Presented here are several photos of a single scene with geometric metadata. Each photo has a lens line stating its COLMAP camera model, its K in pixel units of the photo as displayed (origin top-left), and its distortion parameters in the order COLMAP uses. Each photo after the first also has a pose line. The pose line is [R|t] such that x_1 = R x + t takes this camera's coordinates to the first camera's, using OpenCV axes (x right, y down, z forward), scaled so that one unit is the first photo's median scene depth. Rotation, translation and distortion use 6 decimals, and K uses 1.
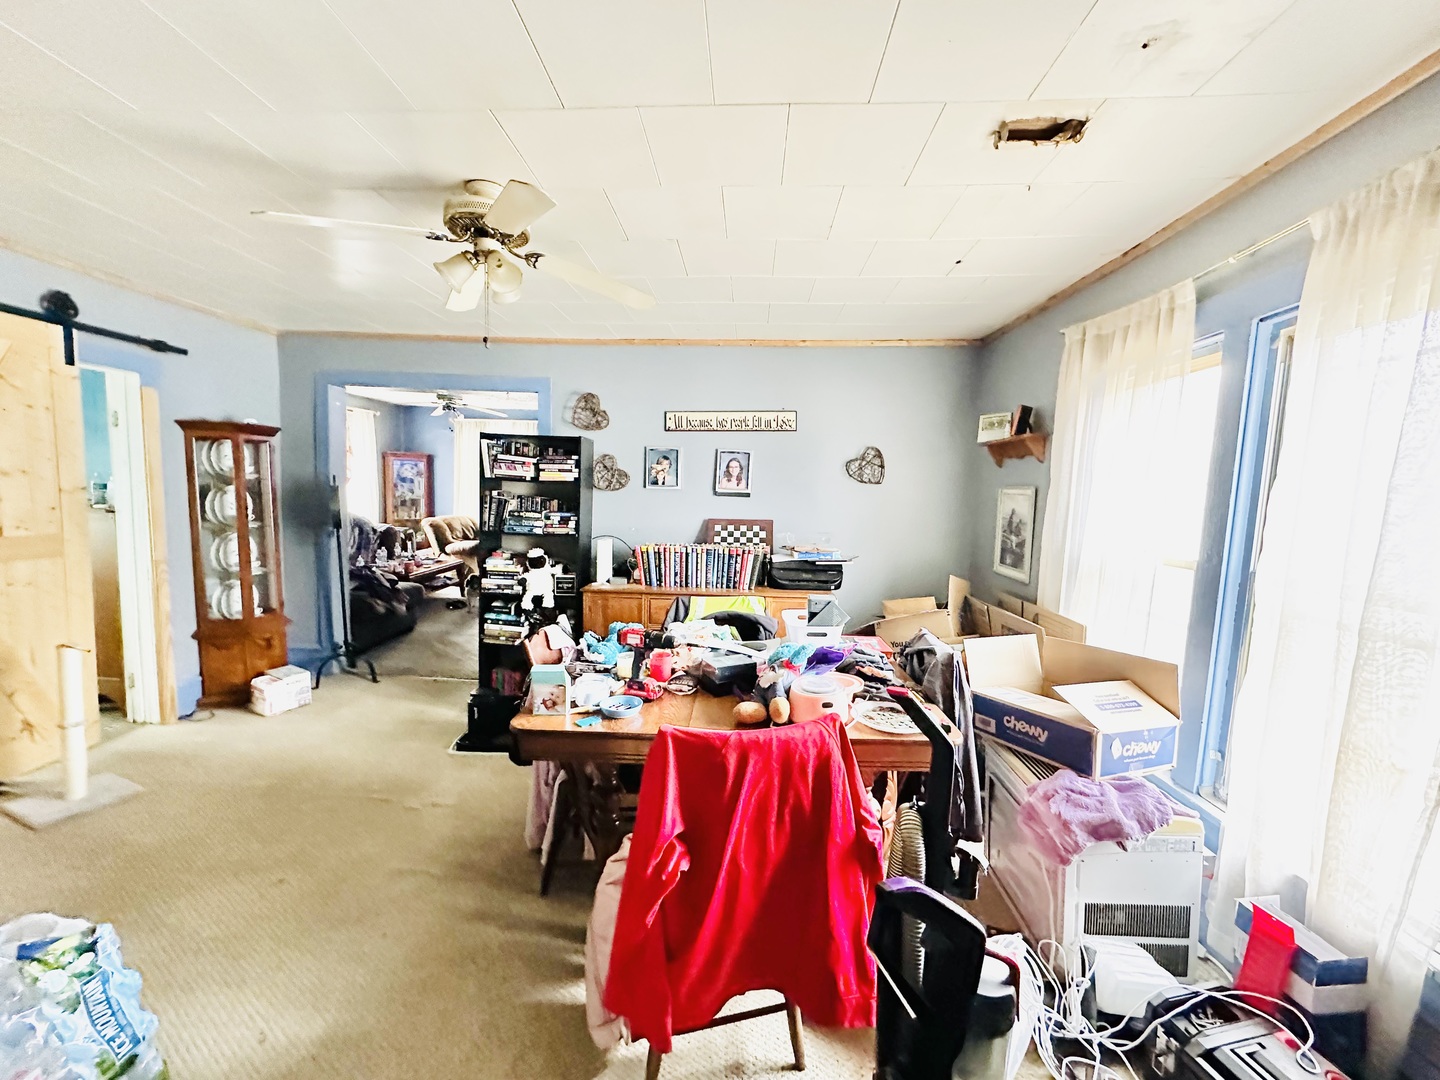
lens RADIAL K [[577.5, 0, 720.0], [0, 577.5, 540.0], [0, 0, 1]] dist [0.000136, 0.000041]
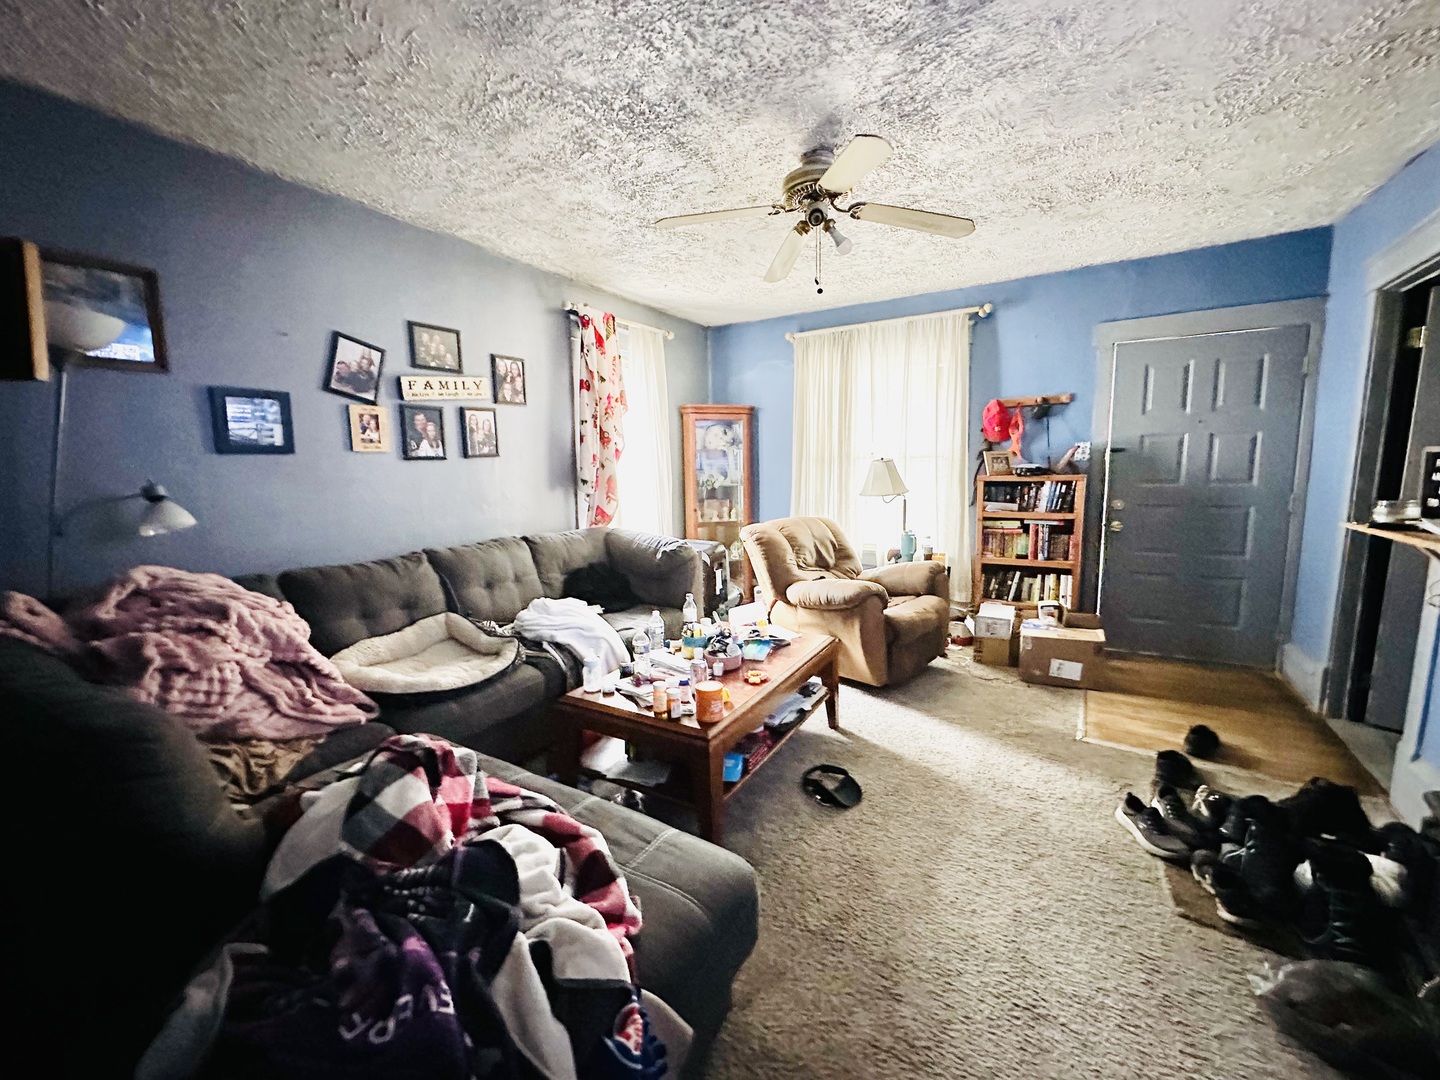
lens RADIAL K [[577.5, 0, 720.0], [0, 577.5, 540.0], [0, 0, 1]] dist [0.000136, 0.000041]
pose [[0.875897, 0.016389, -0.482219, -0.268214], [-0.003743, 0.999624, 0.027176, -0.034452], [0.482483, -0.021998, 0.875629, 0.511096]]
